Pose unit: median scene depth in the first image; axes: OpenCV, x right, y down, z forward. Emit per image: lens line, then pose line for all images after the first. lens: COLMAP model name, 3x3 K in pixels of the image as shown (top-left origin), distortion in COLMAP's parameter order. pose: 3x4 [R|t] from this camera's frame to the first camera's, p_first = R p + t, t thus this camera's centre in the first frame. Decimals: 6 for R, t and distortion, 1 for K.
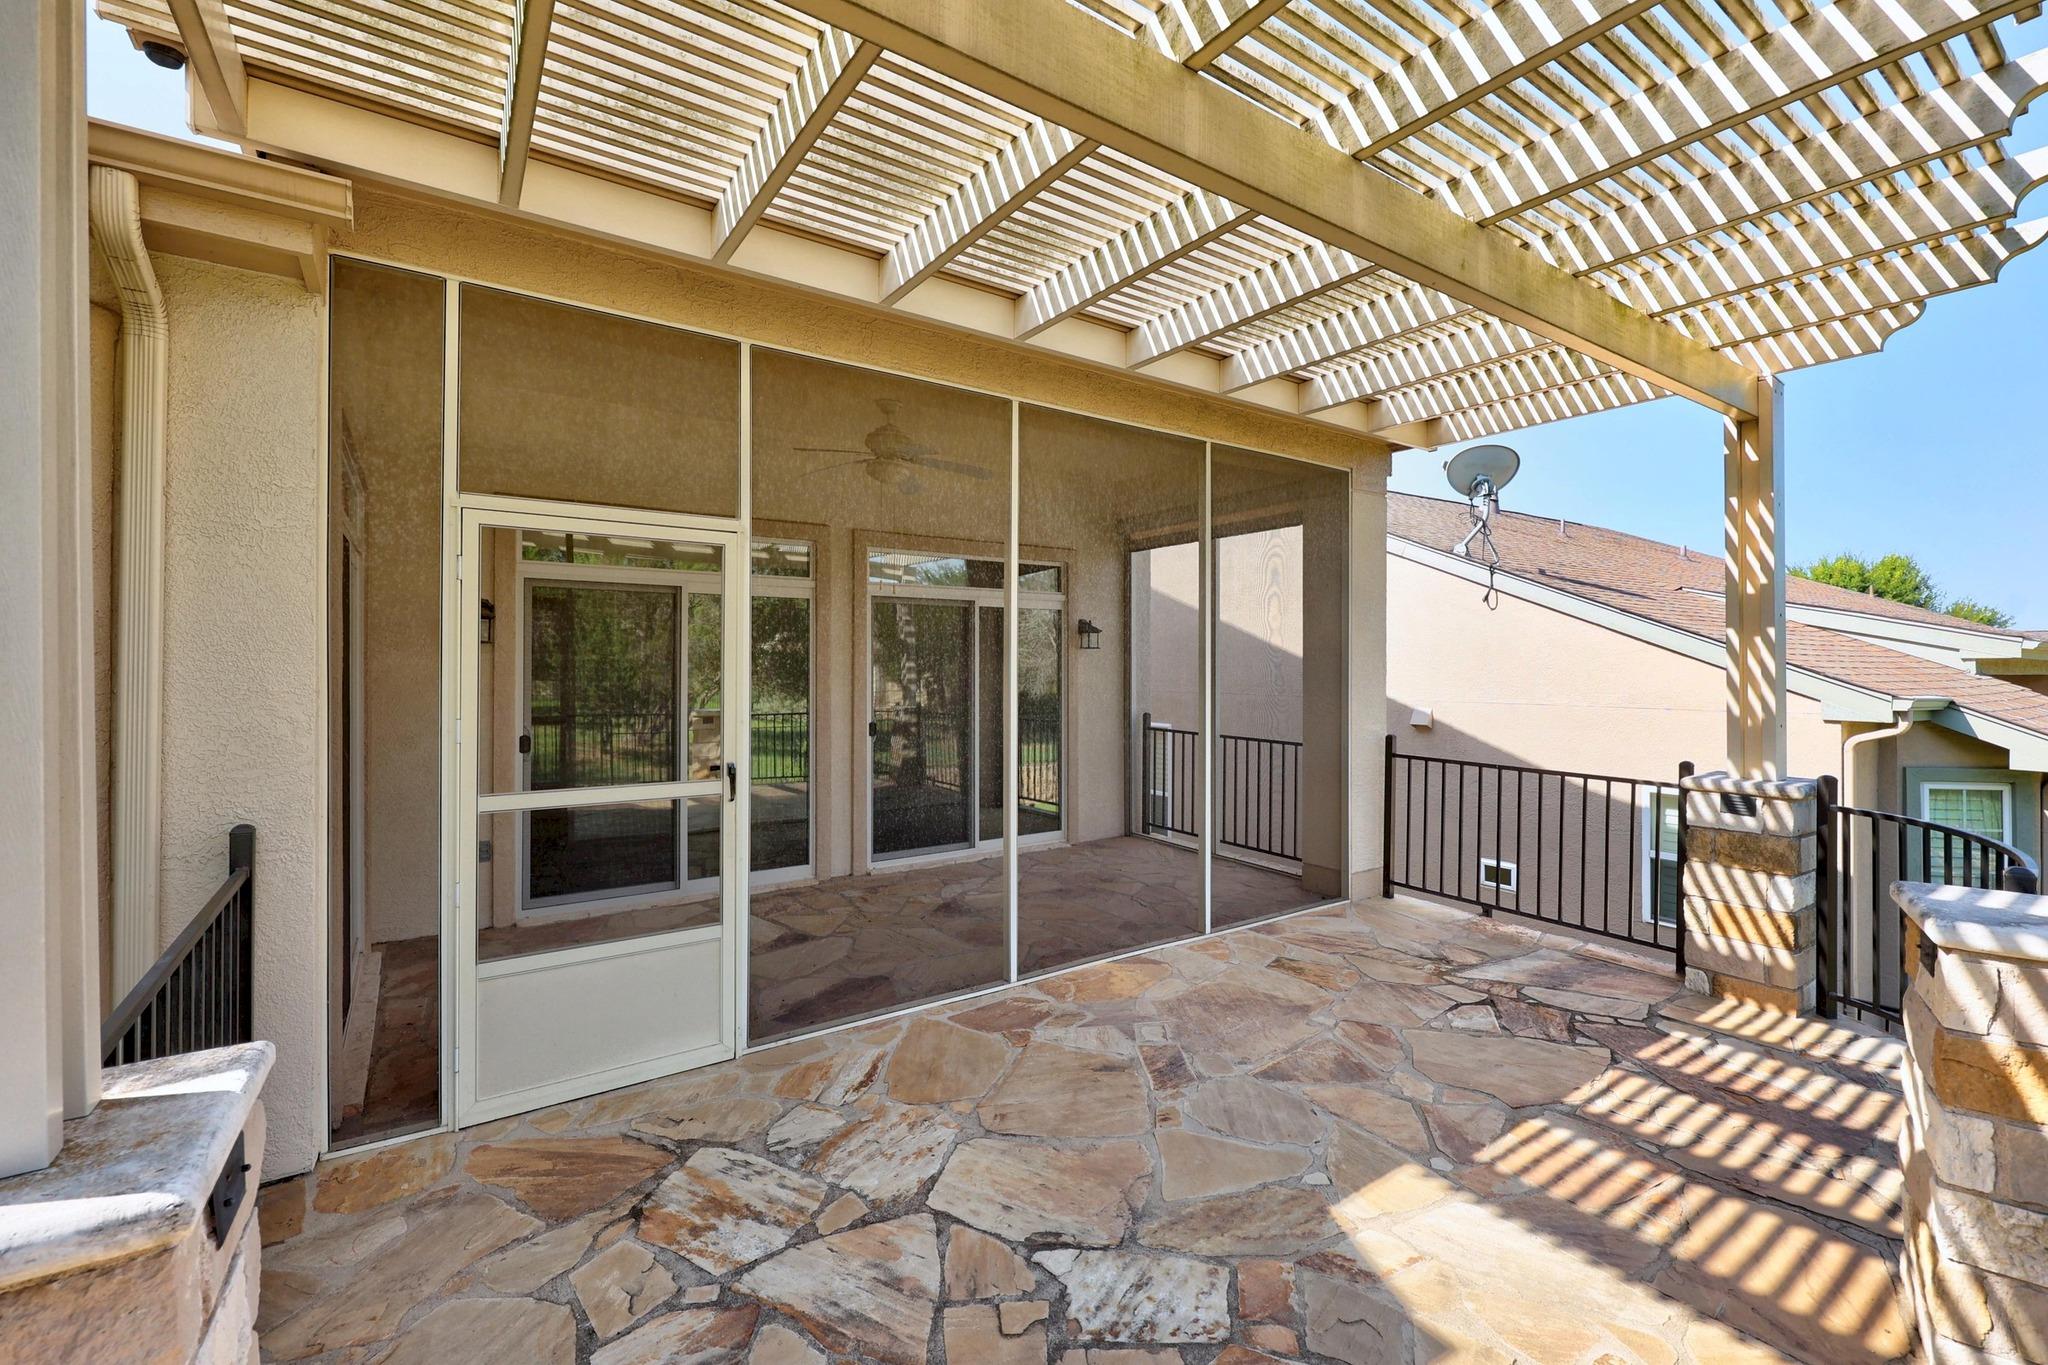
lens RADIAL K [[858.6, 0, 1026.4], [0, 858.6, 663.1], [0, 0, 1]] dist [-0.001609, -0.000352]
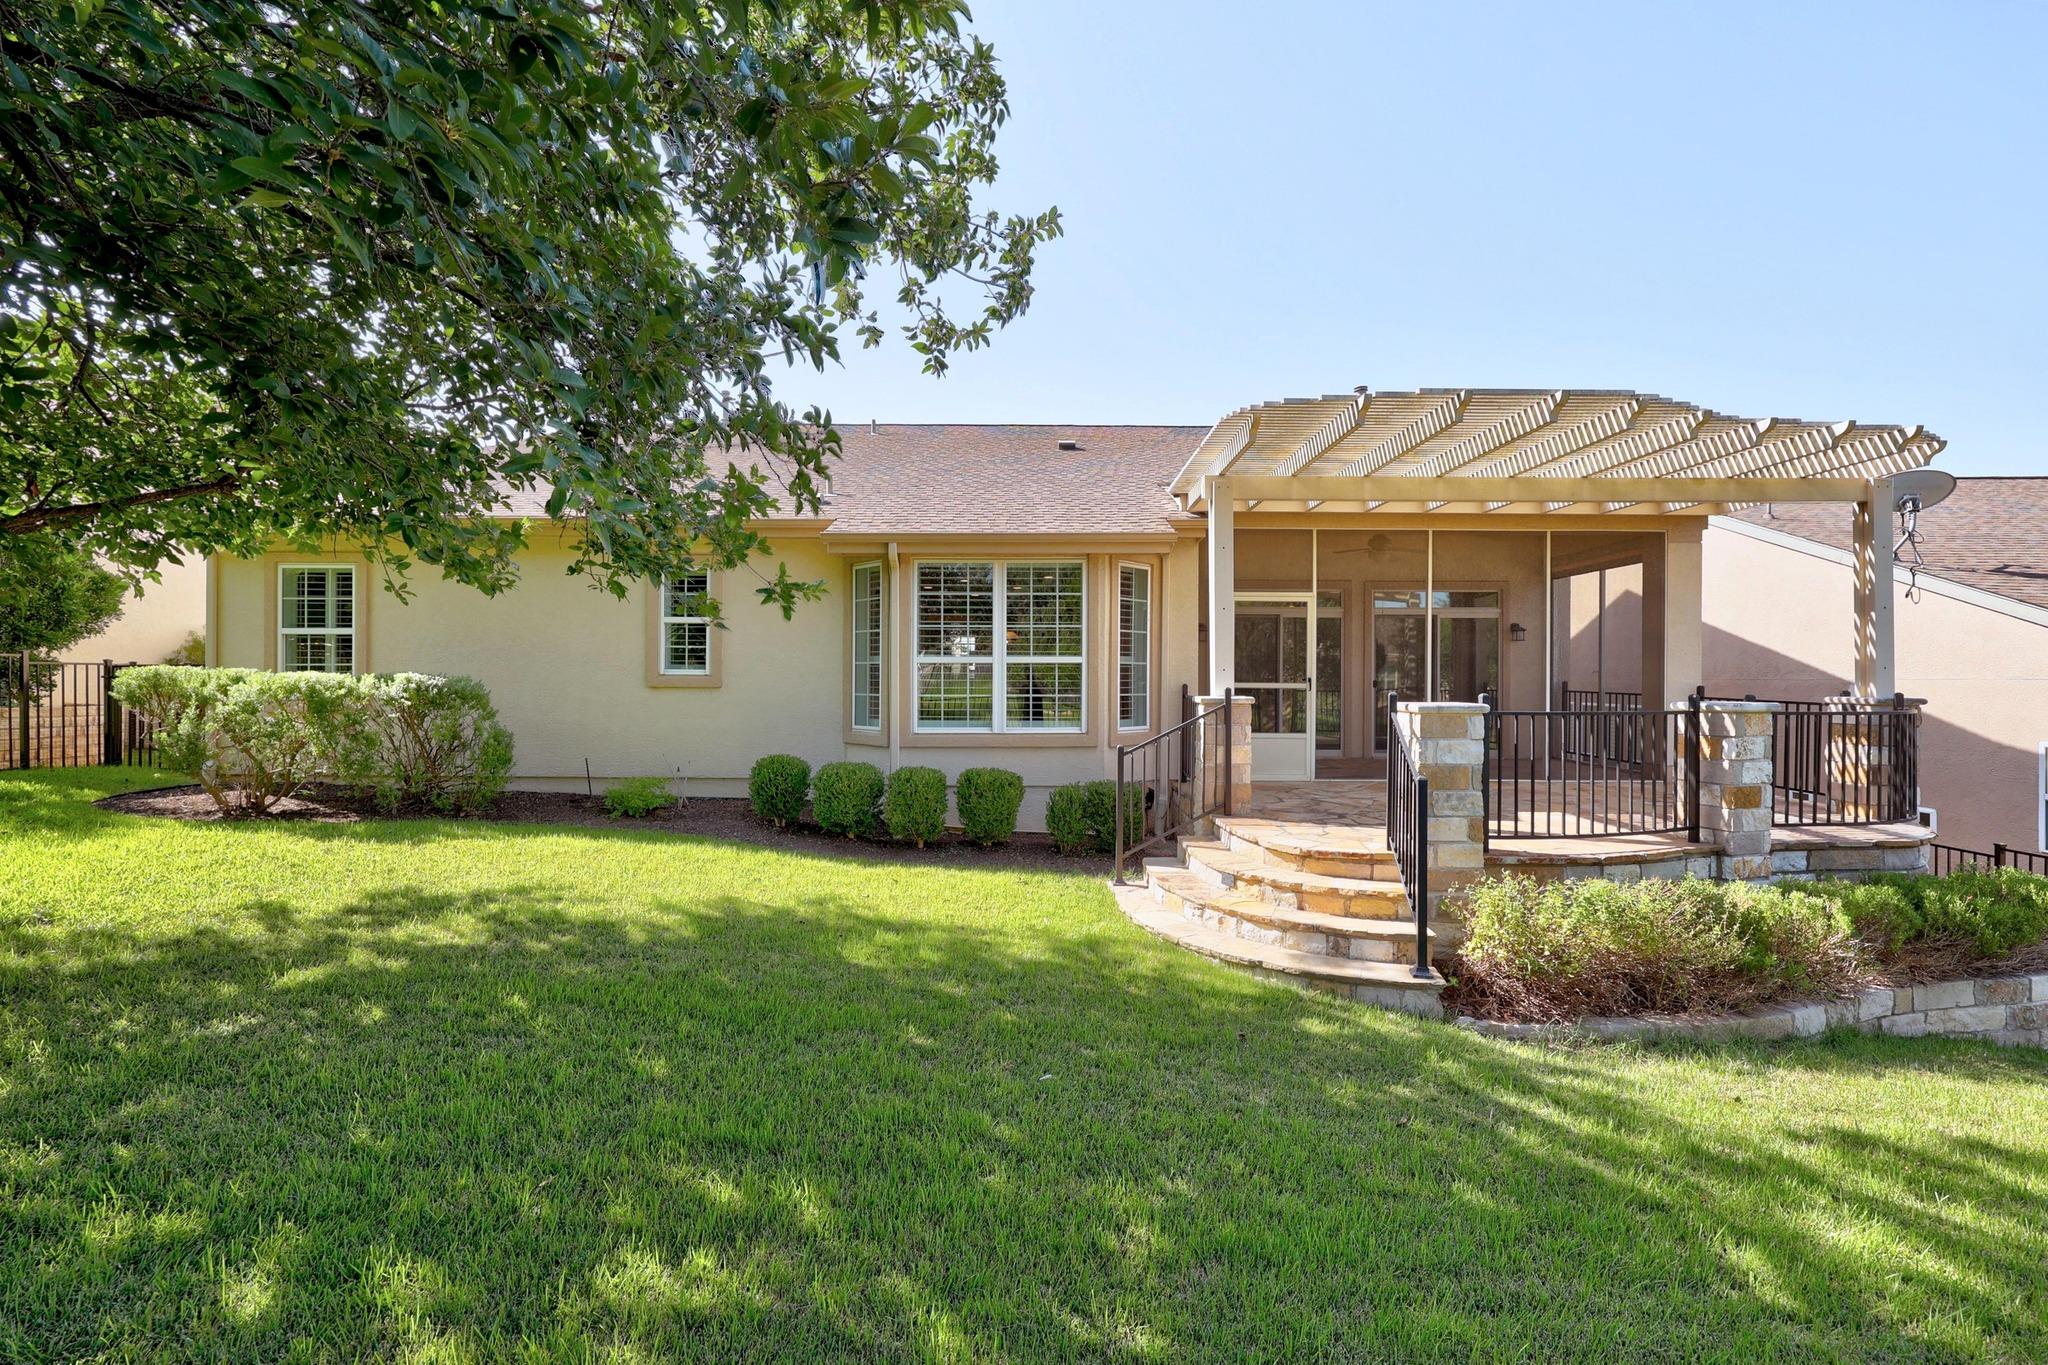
lens RADIAL K [[831.9, 0, 1030.0], [0, 831.9, 673.1], [0, 0, 1]] dist [0.002076, 0.000367]
pose [[0.816309, 0.001009, -0.577615, 0.667255], [-0.002939, 0.999993, -0.002407, 0.148492], [0.577608, 0.003662, 0.816306, -2.419703]]
